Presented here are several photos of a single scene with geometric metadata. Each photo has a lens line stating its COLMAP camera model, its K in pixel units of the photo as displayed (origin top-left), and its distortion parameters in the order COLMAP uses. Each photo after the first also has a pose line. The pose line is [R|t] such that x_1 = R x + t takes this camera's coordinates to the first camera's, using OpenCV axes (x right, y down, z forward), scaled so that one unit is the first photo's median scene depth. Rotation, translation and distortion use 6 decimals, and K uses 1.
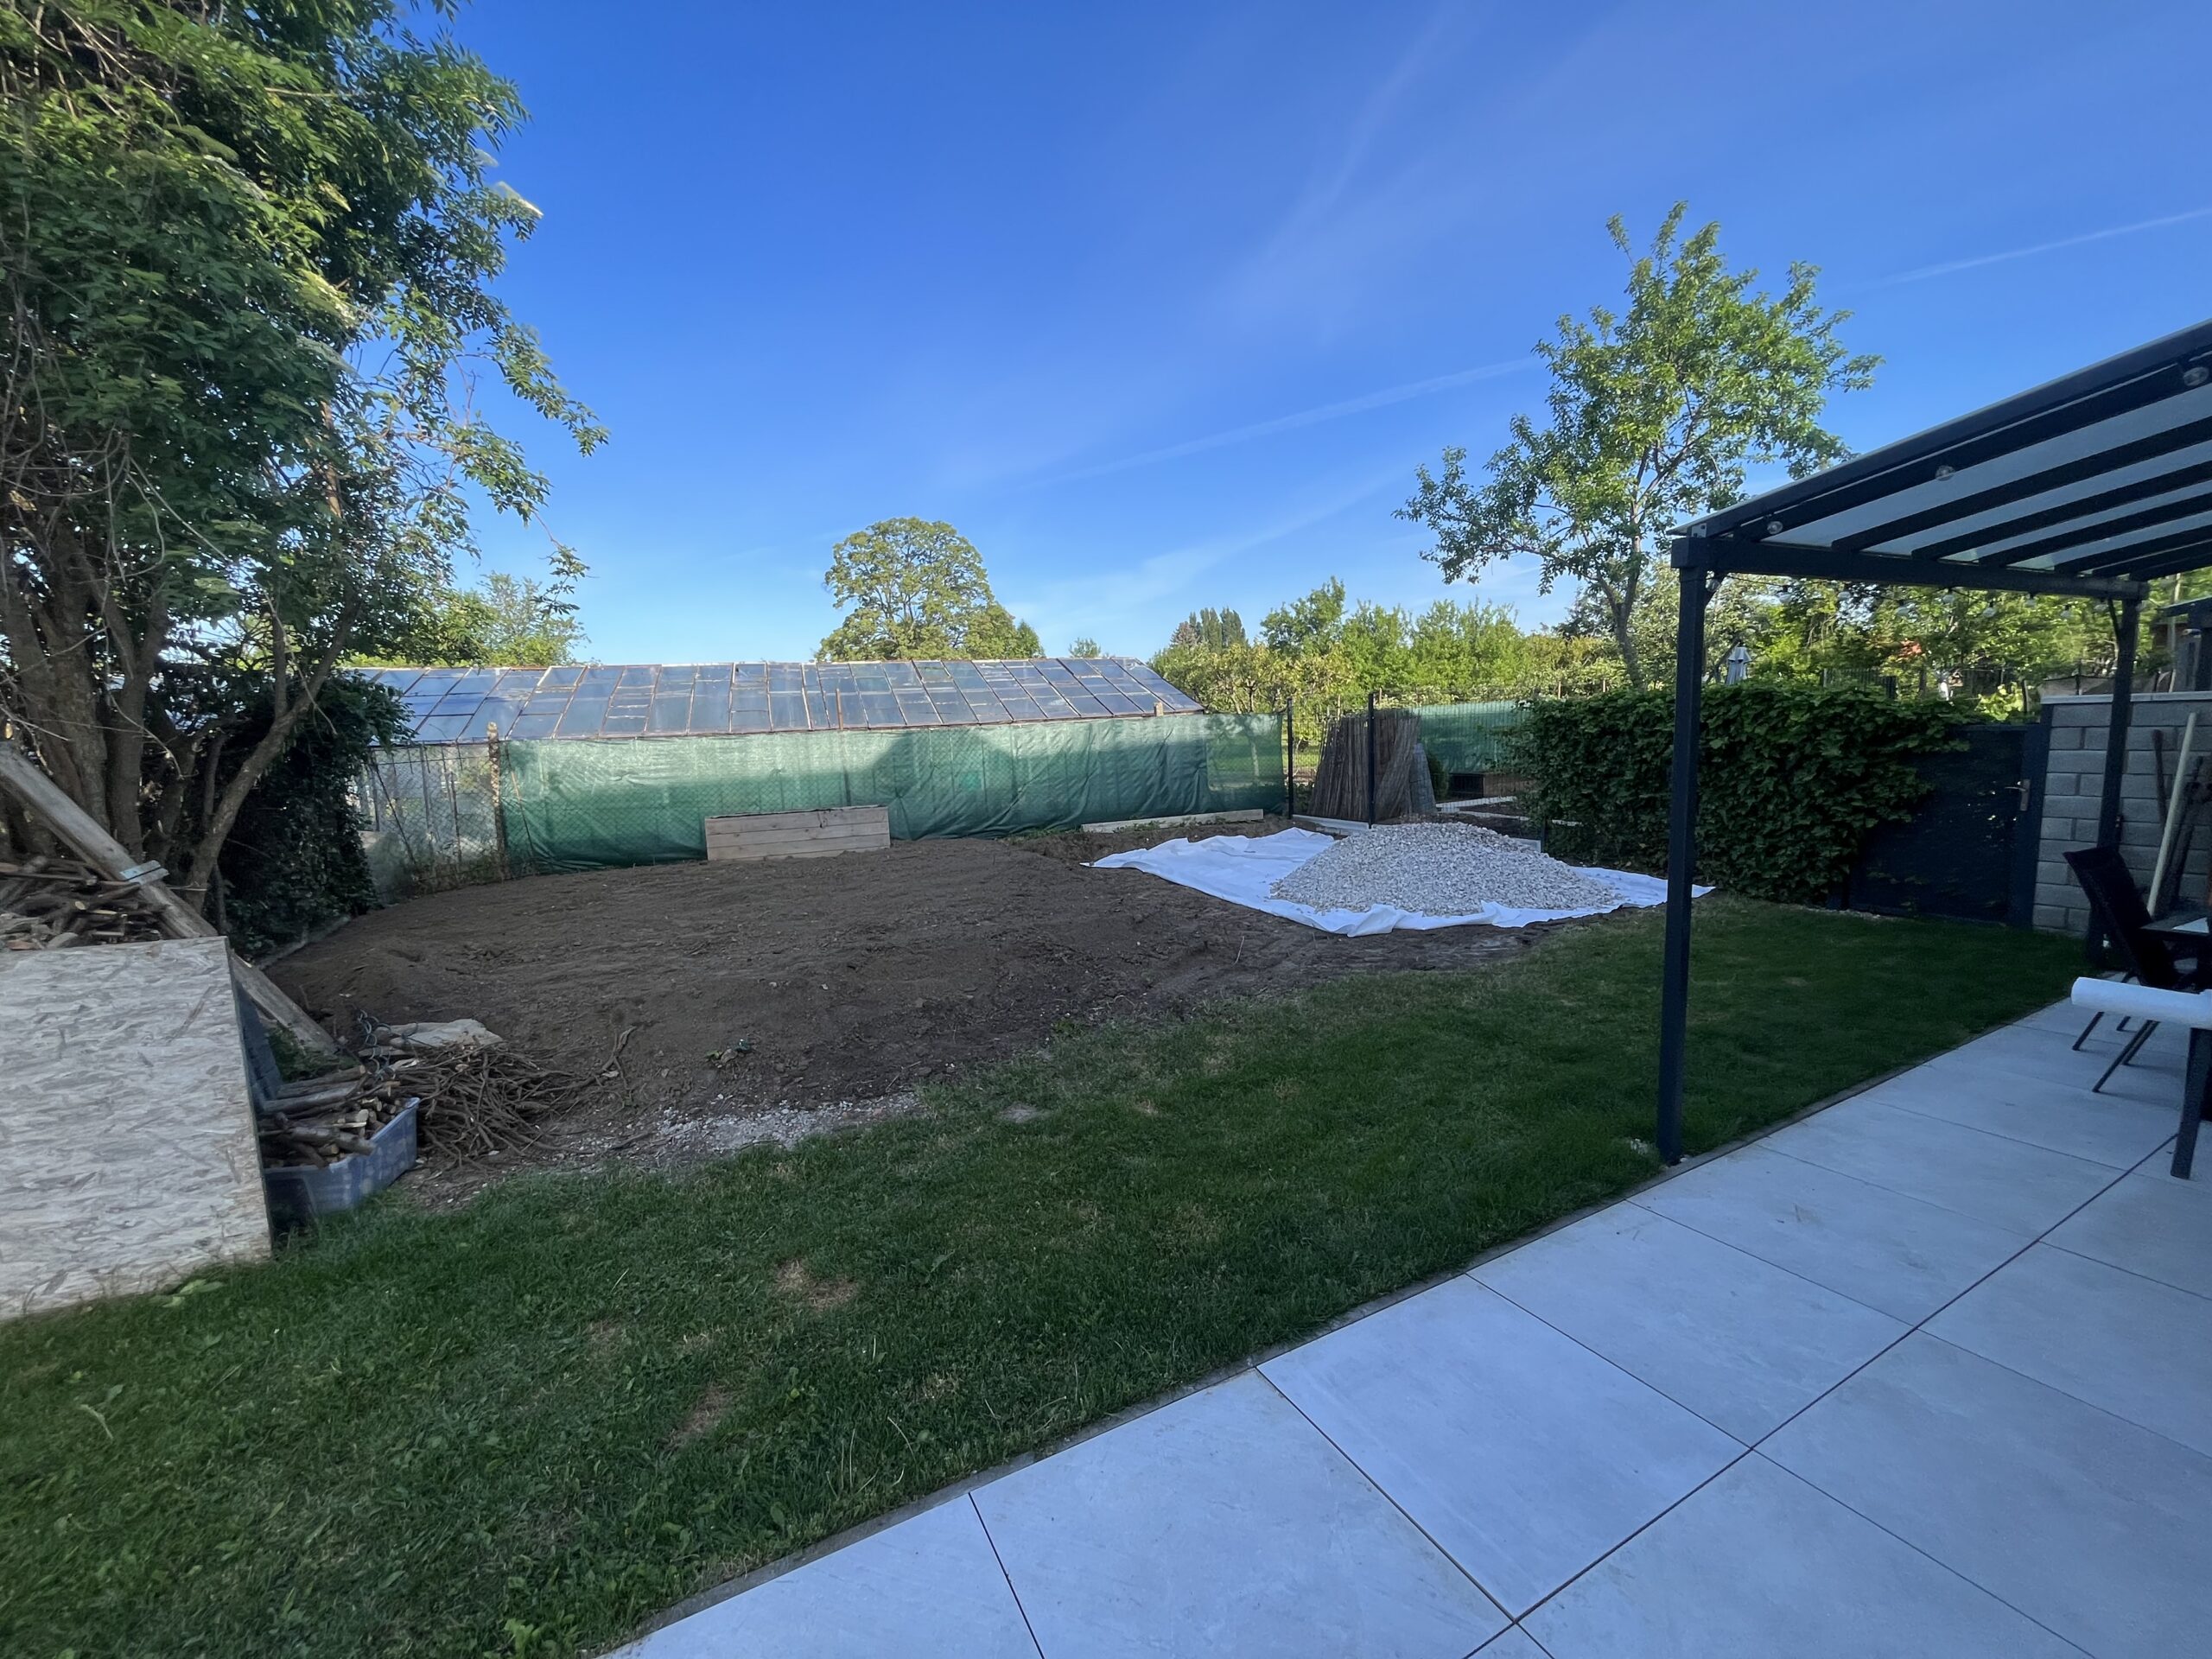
lens RADIAL K [[888.7, 0, 1112.4], [0, 888.7, 820.7], [0, 0, 1]] dist [0.002205, 0.000577]
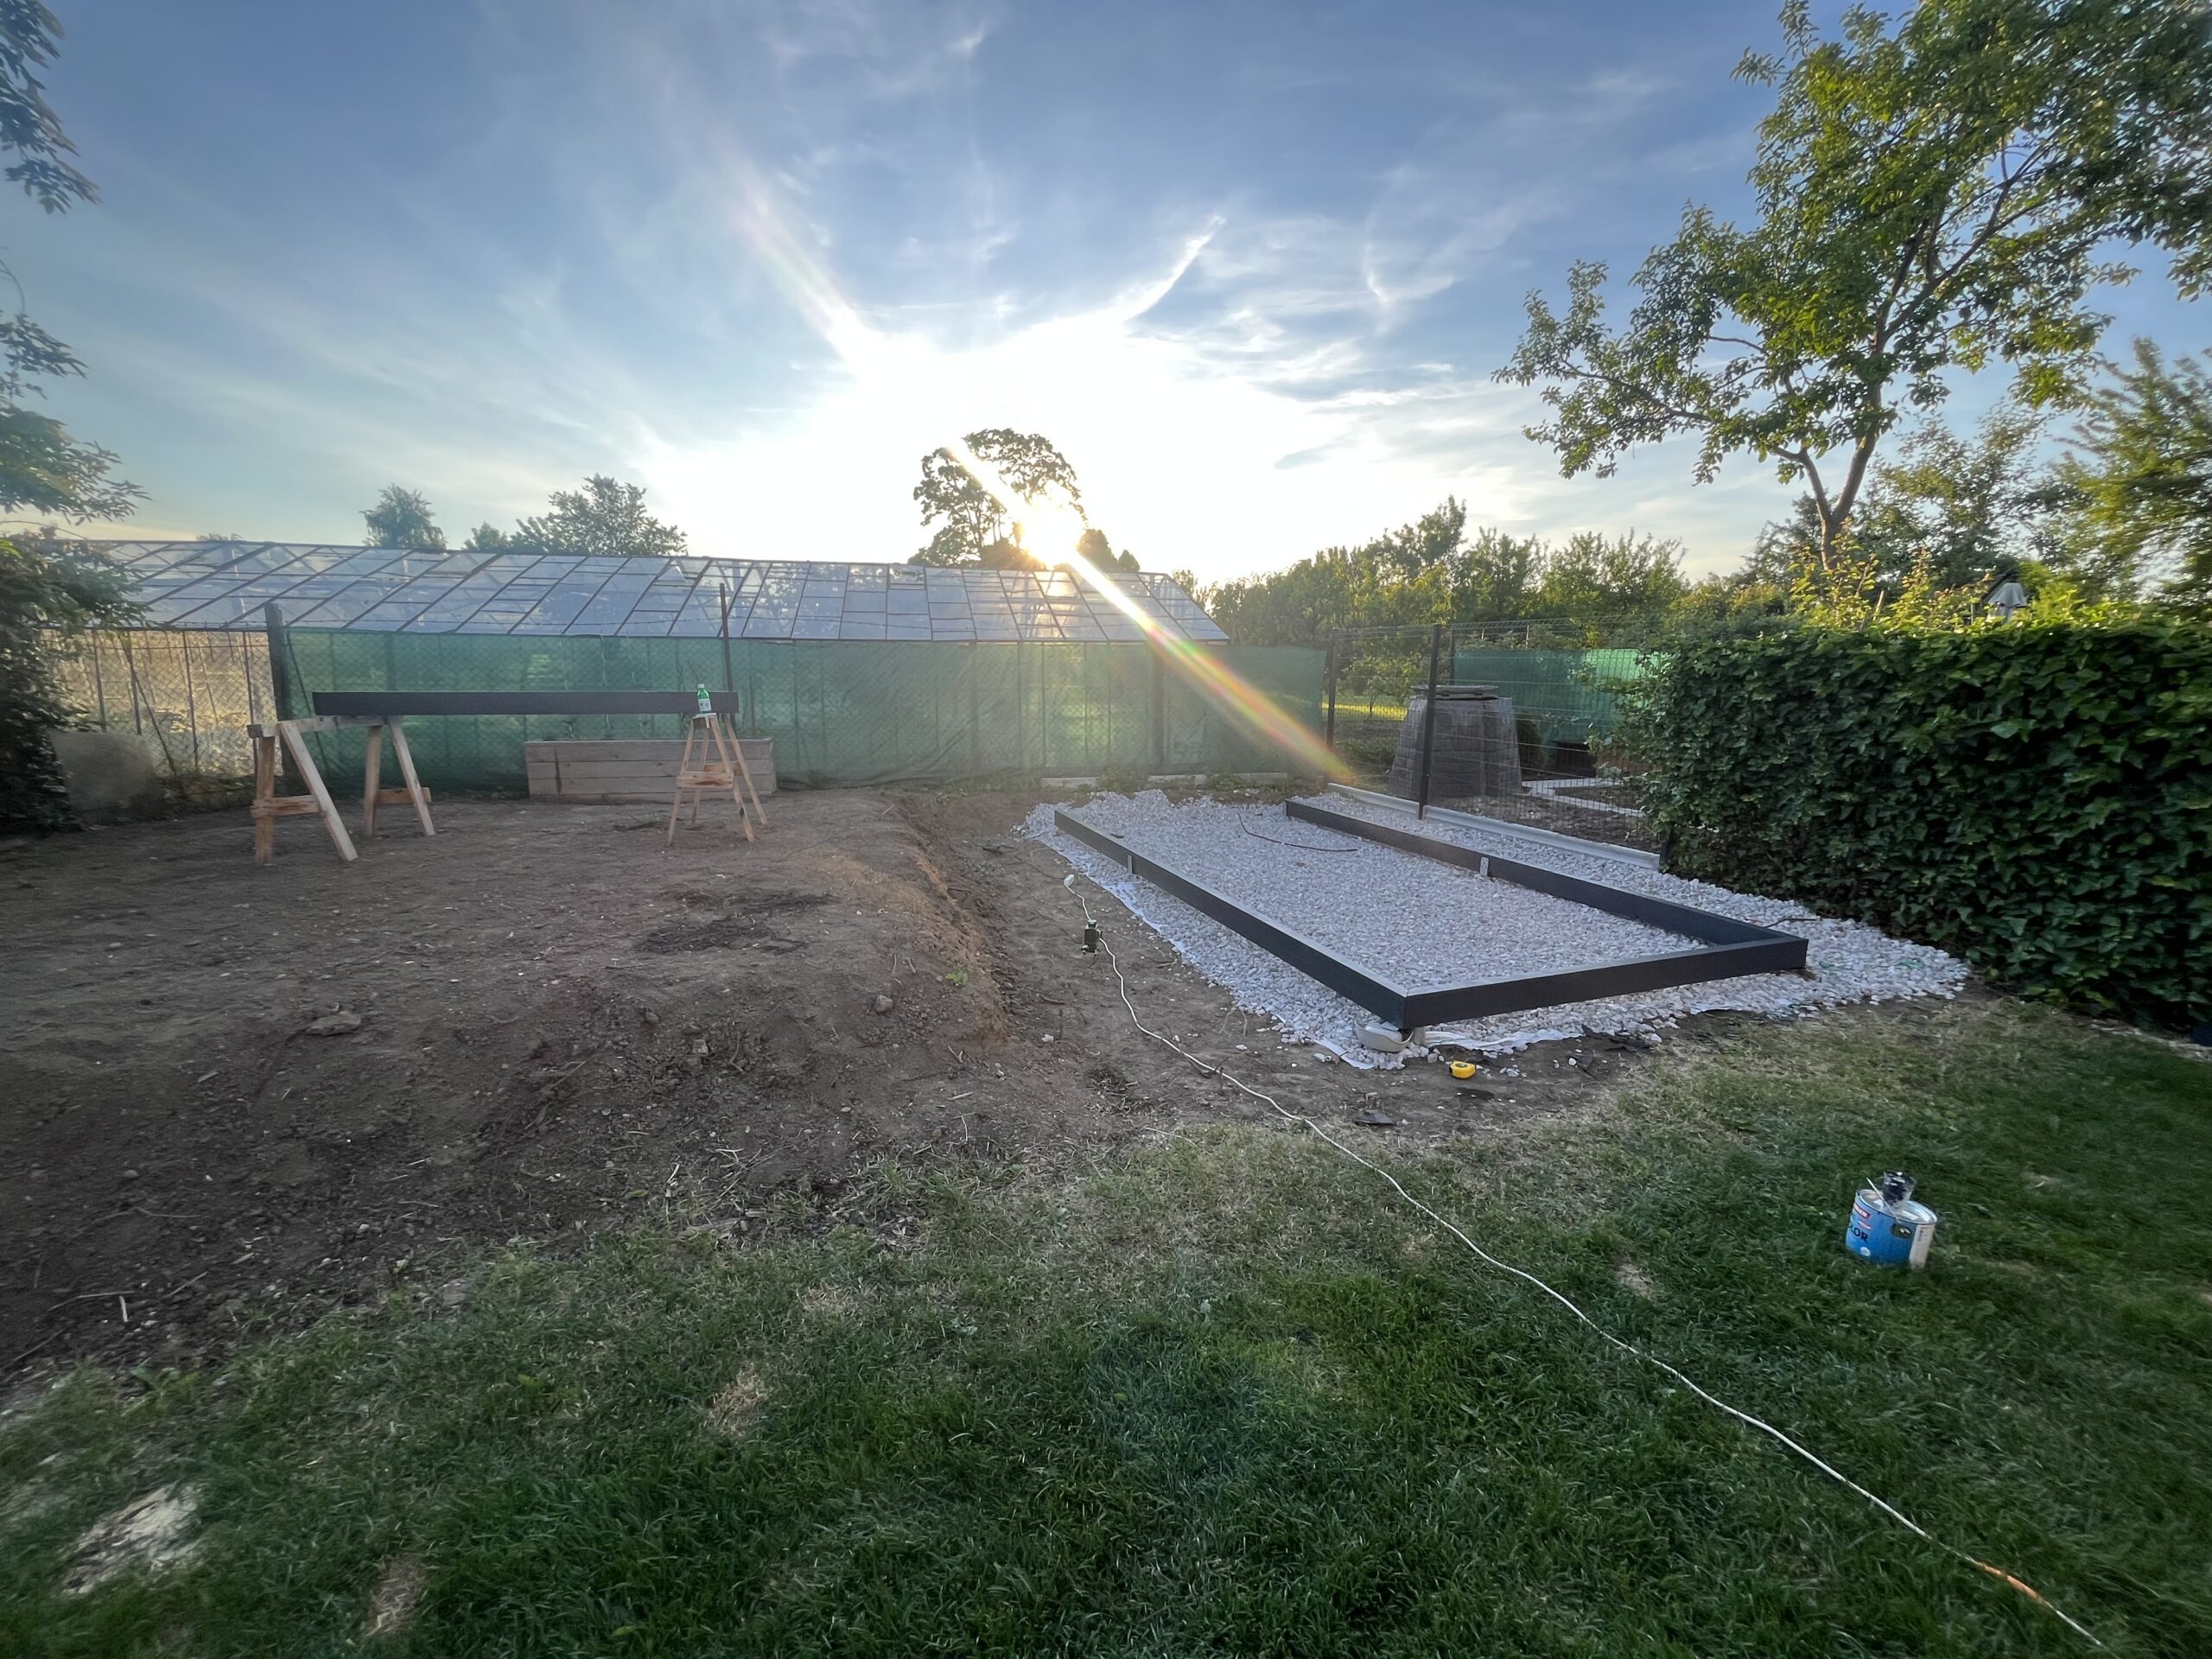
lens RADIAL K [[888.7, 0, 1097.0], [0, 888.7, 819.8], [0, 0, 1]] dist [0.002205, 0.000577]
pose [[0.987822, 0.077563, -0.134873, 0.125381], [-0.068060, 0.994955, 0.073706, -0.020523], [0.139909, -0.063629, 0.988118, 0.229486]]
